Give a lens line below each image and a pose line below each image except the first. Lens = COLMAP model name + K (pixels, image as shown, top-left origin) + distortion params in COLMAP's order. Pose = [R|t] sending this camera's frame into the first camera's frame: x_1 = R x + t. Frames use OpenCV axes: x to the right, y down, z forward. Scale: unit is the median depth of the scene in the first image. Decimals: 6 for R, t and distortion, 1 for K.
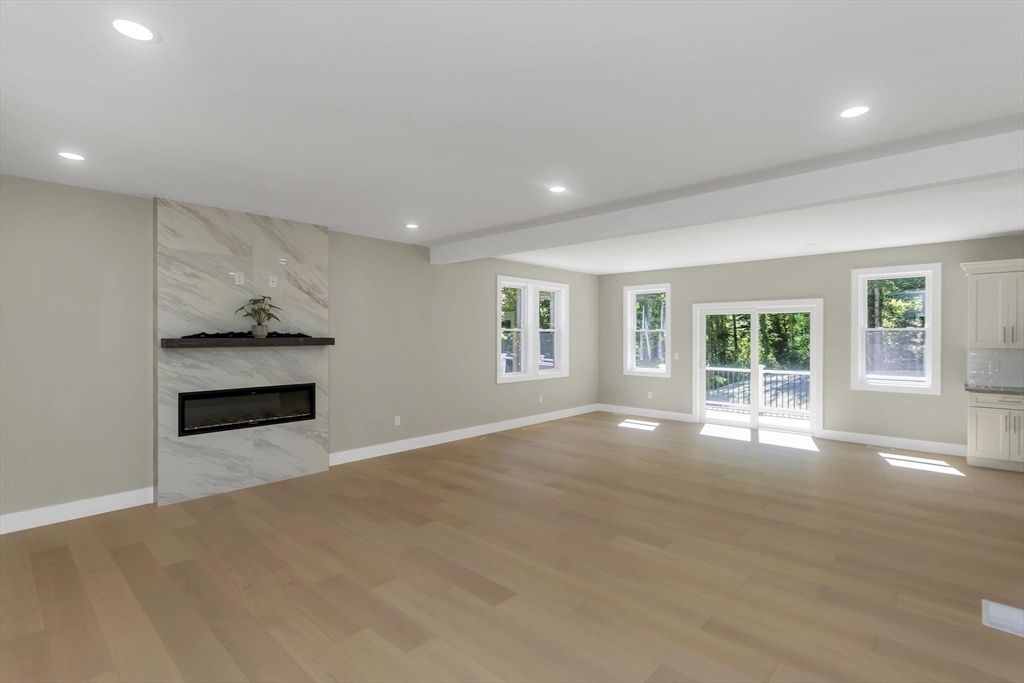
lens RADIAL K [[492.4, 0, 516.6], [0, 492.4, 329.6], [0, 0, 1]] dist [0.000332, 0.000385]
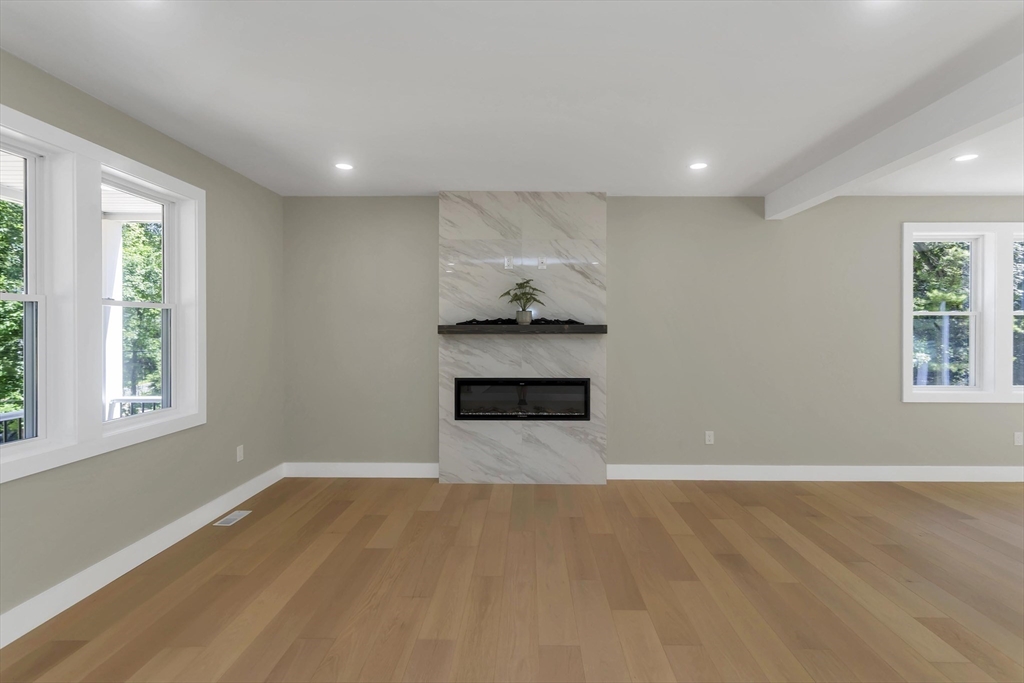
lens RADIAL K [[492.4, 0, 516.6], [0, 492.4, 329.6], [0, 0, 1]] dist [0.000332, 0.000385]
pose [[0.658082, 0.000535, -0.752946, 0.163291], [0.007889, 0.999940, 0.007606, 0.018743], [0.752905, -0.010945, 0.658038, 0.382581]]
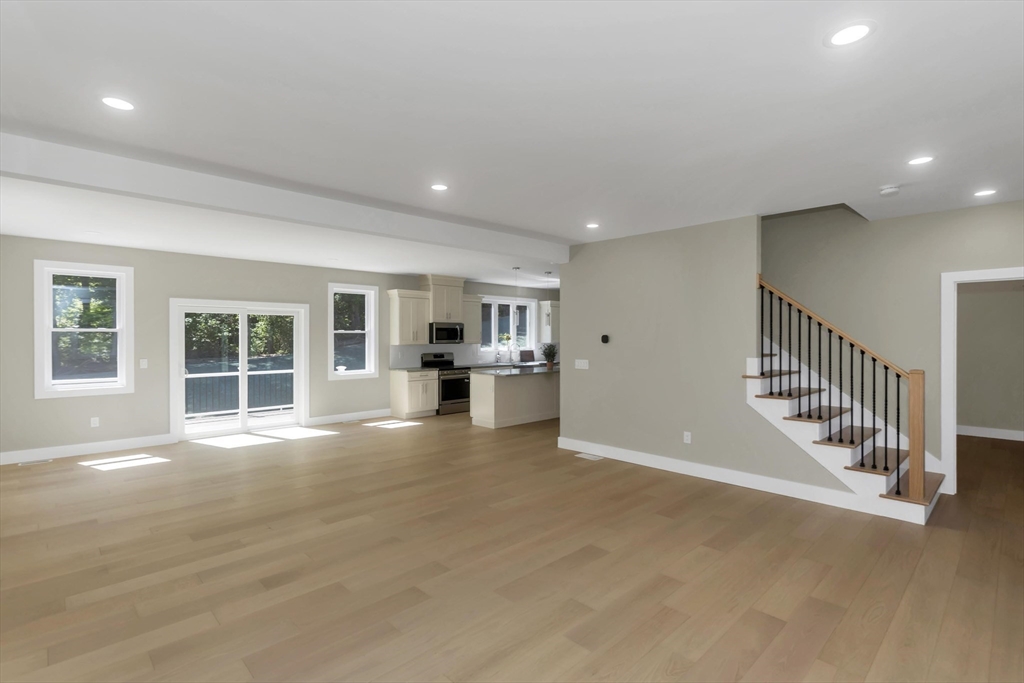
lens RADIAL K [[489.0, 0, 517.6], [0, 489.0, 339.0], [0, 0, 1]] dist [0.003050, 0.000784]
pose [[0.051433, -0.007381, 0.998649, -0.737210], [-0.010039, 0.999918, 0.007907, 0.005276], [-0.998626, -0.010433, 0.051355, 0.668192]]
